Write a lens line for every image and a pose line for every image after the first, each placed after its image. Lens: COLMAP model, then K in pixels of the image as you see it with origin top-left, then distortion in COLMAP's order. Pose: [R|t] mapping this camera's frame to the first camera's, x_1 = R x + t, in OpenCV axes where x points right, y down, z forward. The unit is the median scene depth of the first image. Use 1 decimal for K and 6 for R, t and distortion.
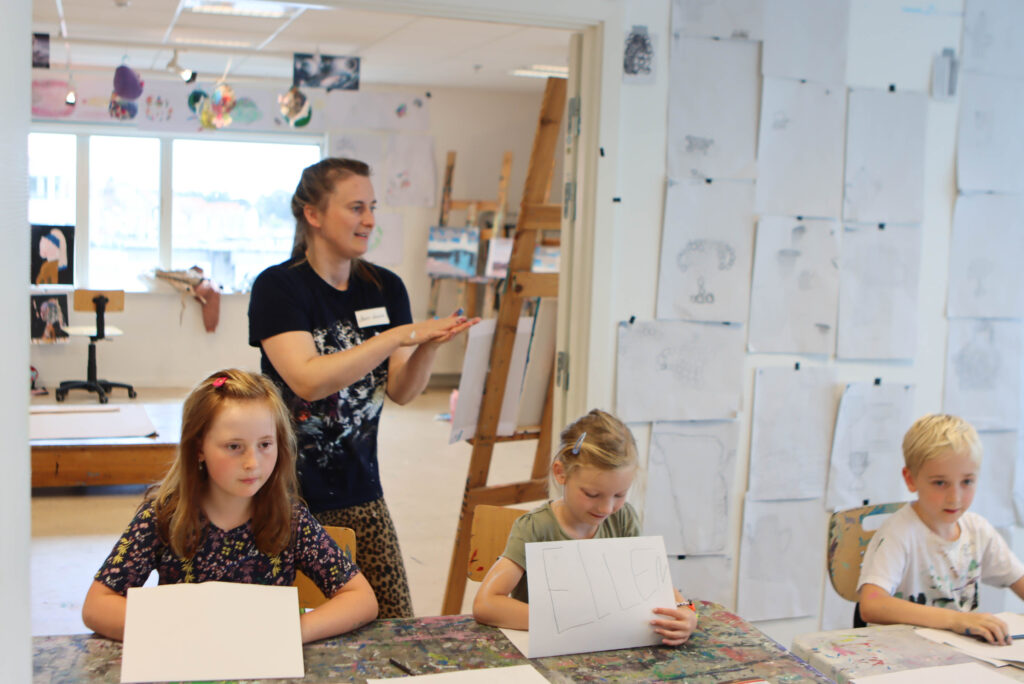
lens RADIAL K [[1280.0, 0, 512.2], [0, 1280.0, 340.3], [0, 0, 1]] dist [-0.002438, 0.000000]
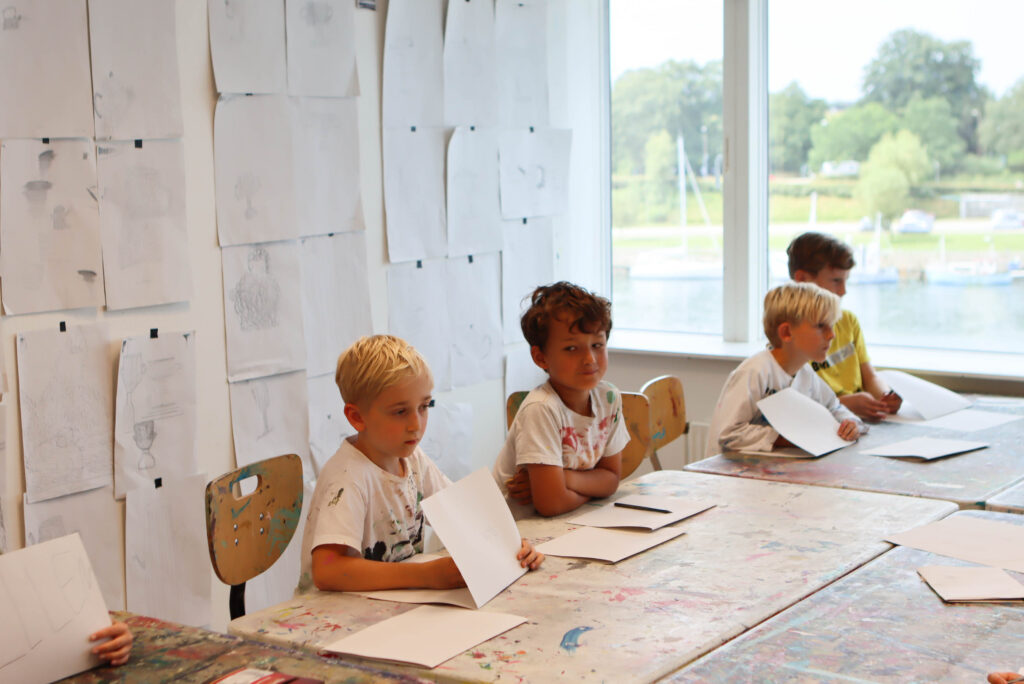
lens RADIAL K [[1698.1, 0, 511.6], [0, 1698.1, 342.2], [0, 0, 1]] dist [-0.065033, 0.000000]
pose [[0.825906, -0.131573, 0.548240, -0.125957], [0.117339, 0.991210, 0.061114, -0.001487], [-0.551462, 0.013855, 0.834085, -0.029871]]
